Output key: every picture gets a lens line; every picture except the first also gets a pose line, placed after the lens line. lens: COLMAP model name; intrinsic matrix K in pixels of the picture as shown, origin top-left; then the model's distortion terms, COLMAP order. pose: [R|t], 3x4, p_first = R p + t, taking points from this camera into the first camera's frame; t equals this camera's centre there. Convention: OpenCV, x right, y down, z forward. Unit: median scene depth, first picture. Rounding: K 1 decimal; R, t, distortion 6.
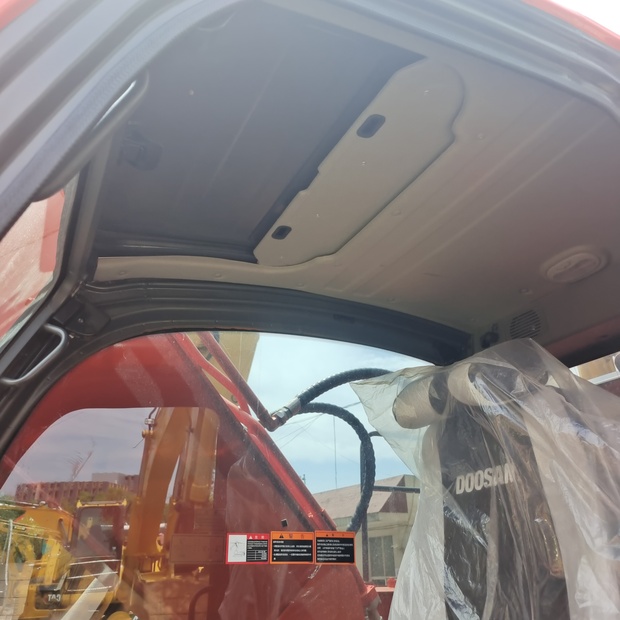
lens RADIAL K [[561.4, 0, 318.6], [0, 561.4, 308.7], [0, 0, 1]] dist [0.018471, 0.023014]
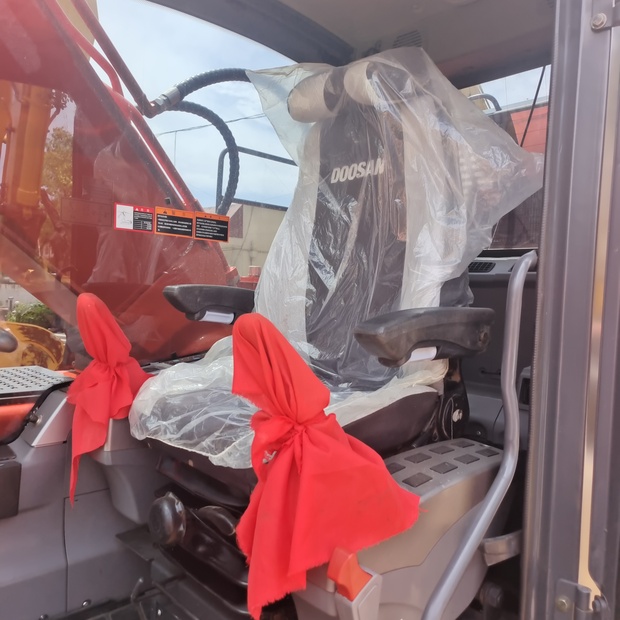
lens RADIAL K [[561.4, 0, 318.6], [0, 561.4, 308.7], [0, 0, 1]] dist [0.018471, 0.023014]
pose [[0.955228, 0.039319, 0.293247, -0.116638], [-0.166735, 0.890300, 0.423752, 0.070119], [-0.244416, -0.453674, 0.856995, -0.123286]]
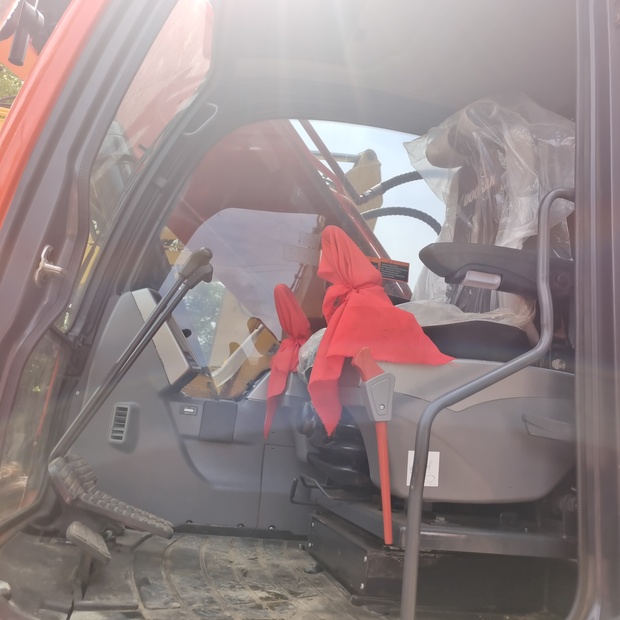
lens RADIAL K [[561.4, 0, 318.6], [0, 561.4, 308.7], [0, 0, 1]] dist [0.018471, 0.023014]
pose [[0.972544, 0.049283, -0.227442, 0.227100], [-0.006359, 0.982583, 0.185716, 0.326777], [0.232633, -0.179171, 0.955918, -0.582141]]
